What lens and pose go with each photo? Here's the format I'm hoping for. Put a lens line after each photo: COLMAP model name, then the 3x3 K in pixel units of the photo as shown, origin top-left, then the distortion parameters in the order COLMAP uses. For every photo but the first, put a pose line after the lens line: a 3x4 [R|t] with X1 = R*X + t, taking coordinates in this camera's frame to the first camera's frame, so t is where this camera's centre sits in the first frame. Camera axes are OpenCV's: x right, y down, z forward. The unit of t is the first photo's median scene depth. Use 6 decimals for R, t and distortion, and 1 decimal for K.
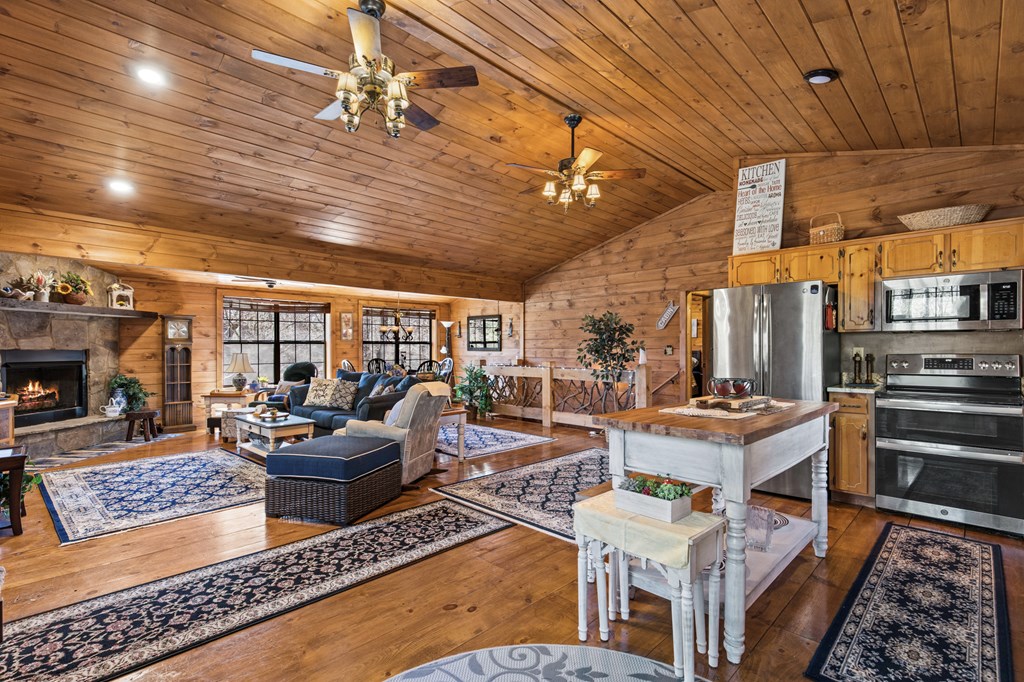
lens RADIAL K [[471.2, 0, 510.9], [0, 471.2, 349.0], [0, 0, 1]] dist [0.015332, -0.001223]
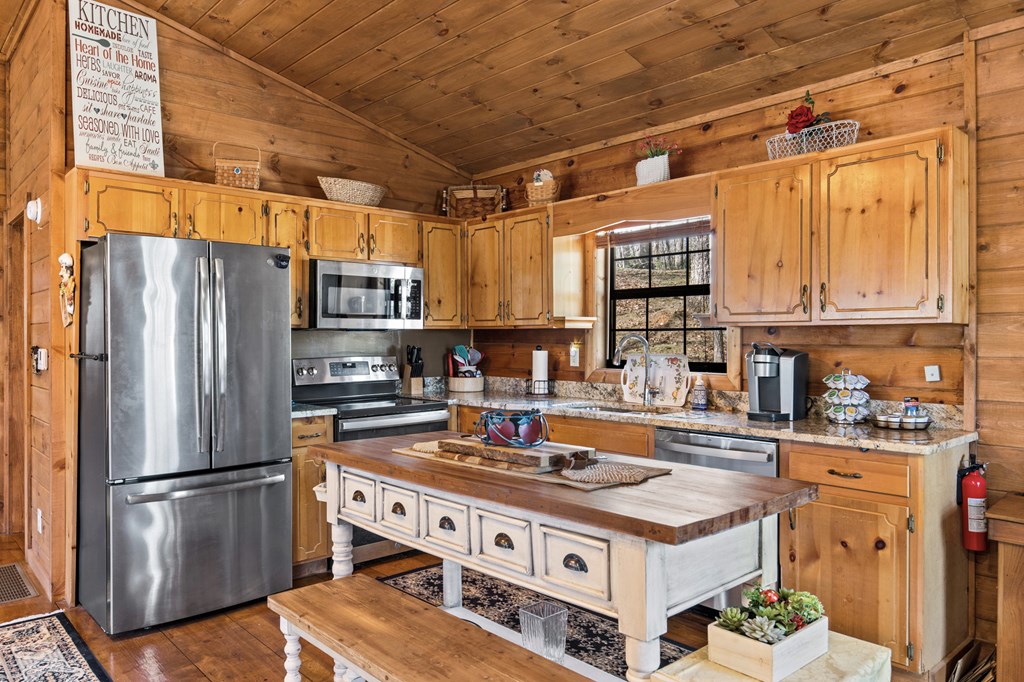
lens RADIAL K [[719.0, 0, 512.1], [0, 719.0, 340.7], [0, 0, 1]] dist [-0.002645, -0.000036]
pose [[0.051868, 0.000330, 0.998654, -0.258241], [0.008240, 0.999966, -0.000758, -0.012429], [-0.998620, 0.008269, 0.051864, 0.531249]]
